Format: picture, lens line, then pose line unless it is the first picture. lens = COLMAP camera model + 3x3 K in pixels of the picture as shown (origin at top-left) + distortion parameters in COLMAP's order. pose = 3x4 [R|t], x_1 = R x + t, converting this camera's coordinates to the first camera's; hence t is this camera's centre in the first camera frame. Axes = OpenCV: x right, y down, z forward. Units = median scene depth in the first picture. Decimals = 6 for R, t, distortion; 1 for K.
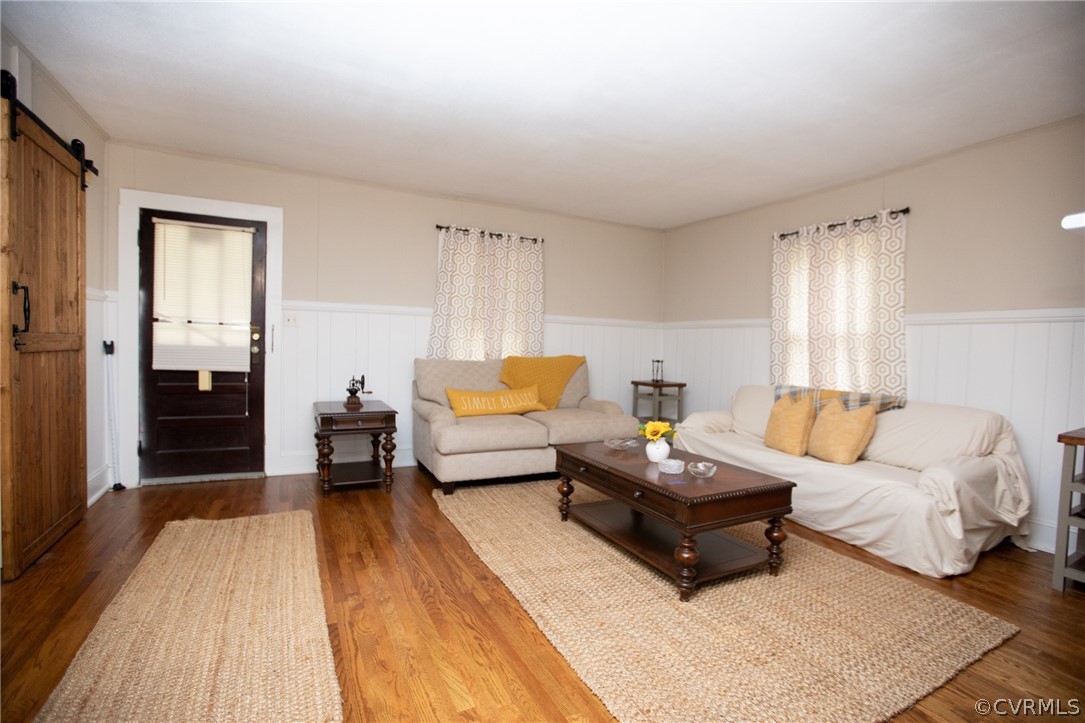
lens RADIAL K [[498.0, 0, 538.9], [0, 498.0, 359.7], [0, 0, 1]] dist [-0.021812, 0.000052]
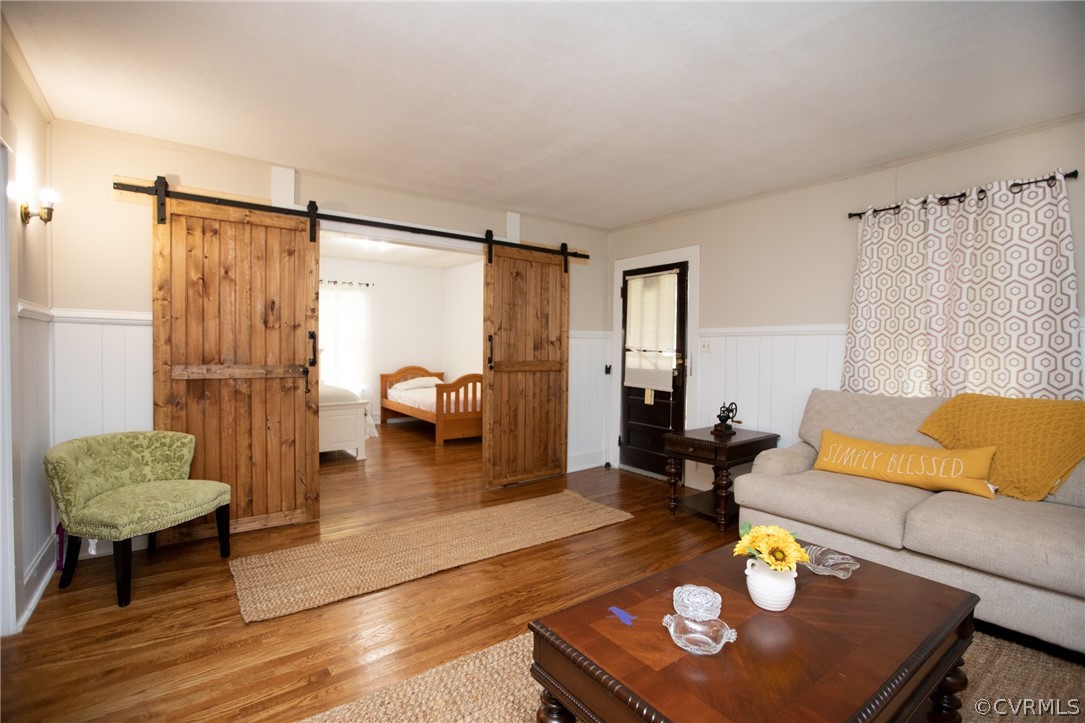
lens RADIAL K [[498.0, 0, 542.4], [0, 498.0, 360.6], [0, 0, 1]] dist [-0.021812, 0.000052]
pose [[0.184596, -0.002923, -0.982810, 0.537372], [-0.036716, 0.999277, -0.009868, -0.028034], [0.982128, 0.037907, 0.184356, 0.498076]]
